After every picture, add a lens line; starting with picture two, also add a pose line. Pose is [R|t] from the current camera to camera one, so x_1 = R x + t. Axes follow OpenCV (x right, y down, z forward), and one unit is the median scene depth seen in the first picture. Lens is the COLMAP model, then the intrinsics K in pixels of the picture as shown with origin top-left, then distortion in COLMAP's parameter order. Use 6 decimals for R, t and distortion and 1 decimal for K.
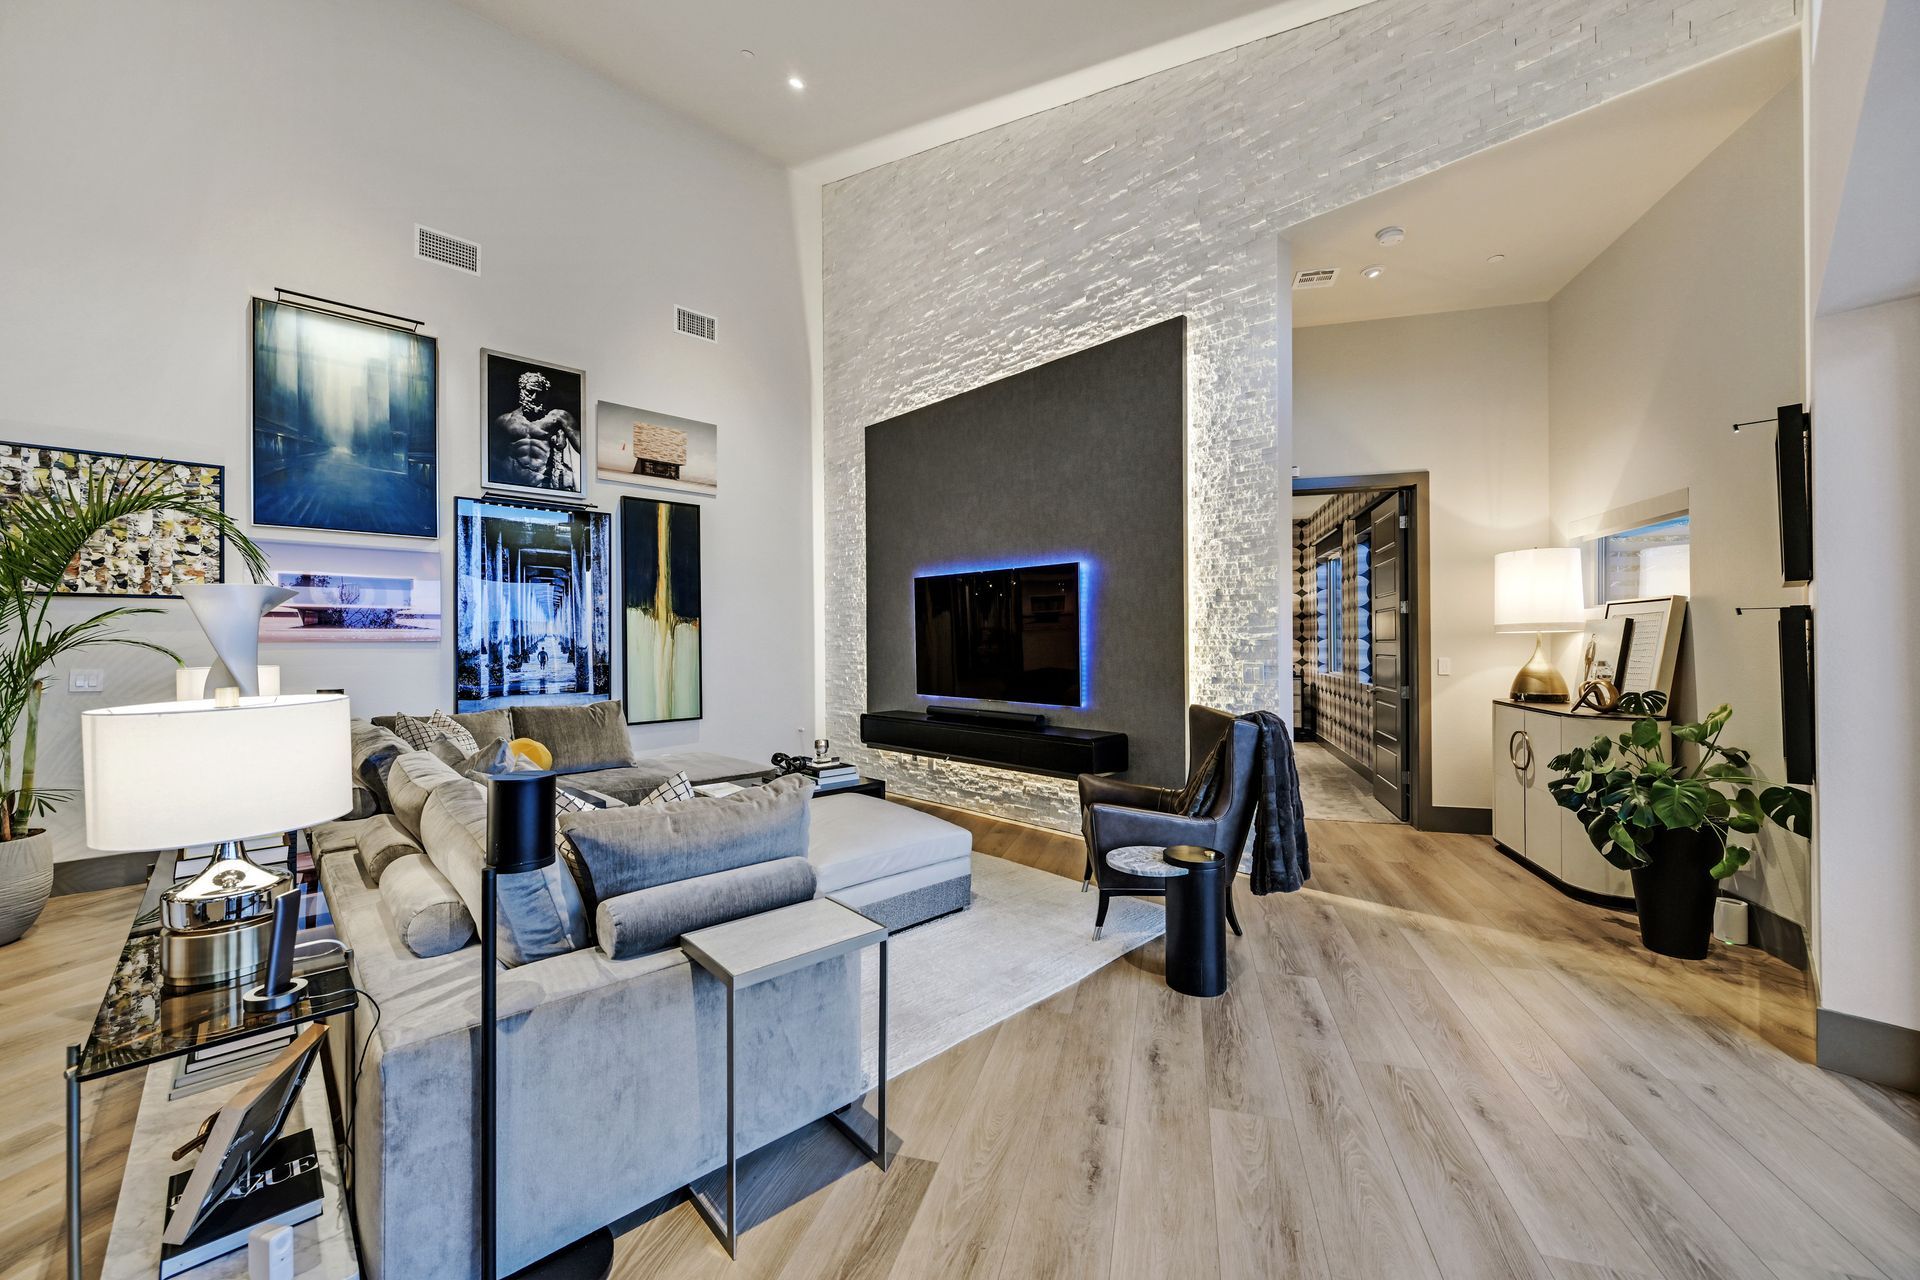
lens RADIAL K [[768.4, 0, 931.9], [0, 768.4, 639.1], [0, 0, 1]] dist [0.004014, 0.000300]
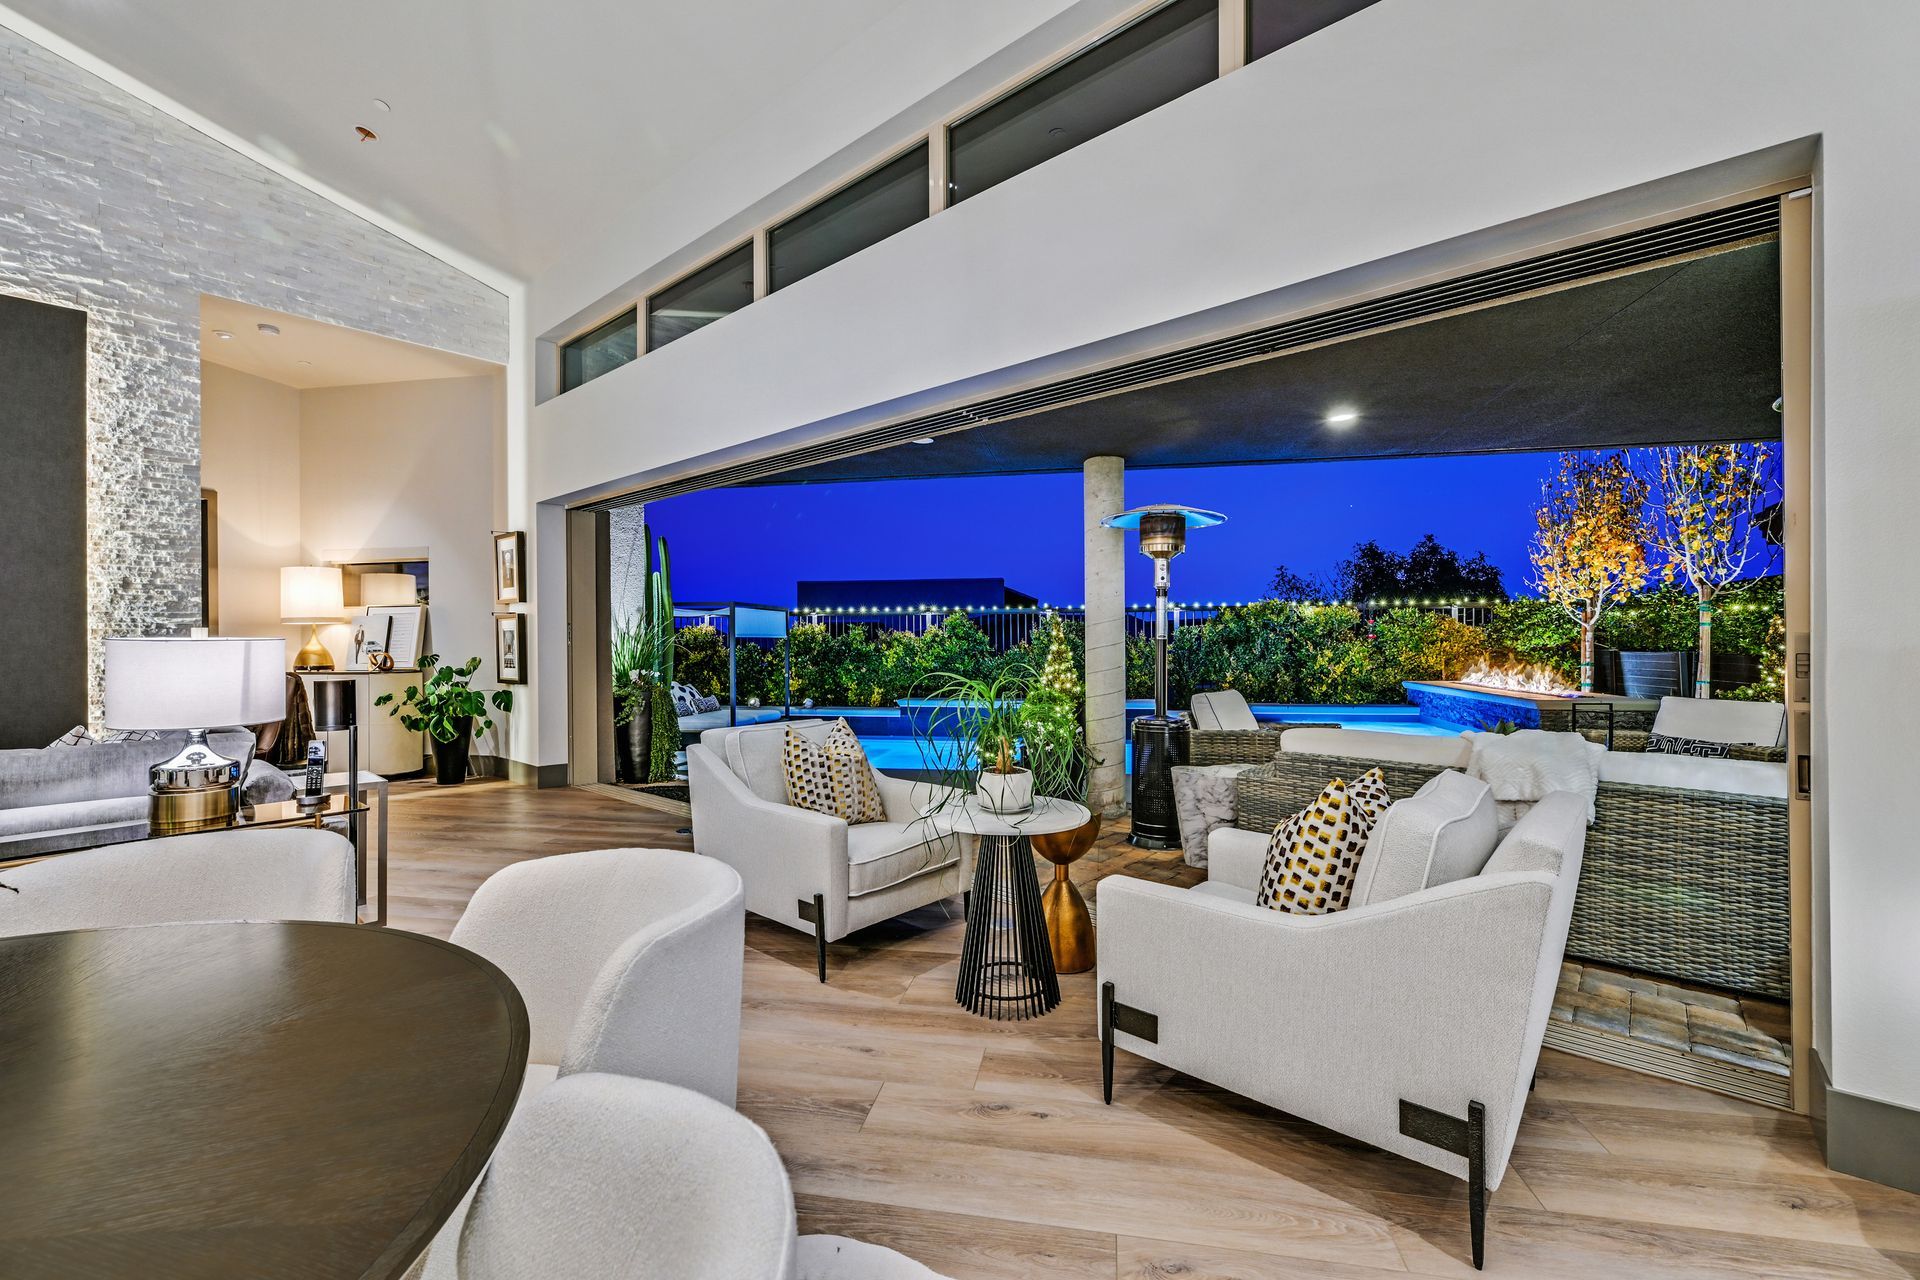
lens RADIAL K [[794.8, 0, 964.3], [0, 794.8, 639.6], [0, 0, 1]] dist [0.002114, -0.000007]
pose [[-0.101962, 0.003482, 0.994782, -0.786817], [0.000864, 0.999994, -0.003411, 0.026203], [-0.994788, 0.000511, -0.101964, -0.069958]]
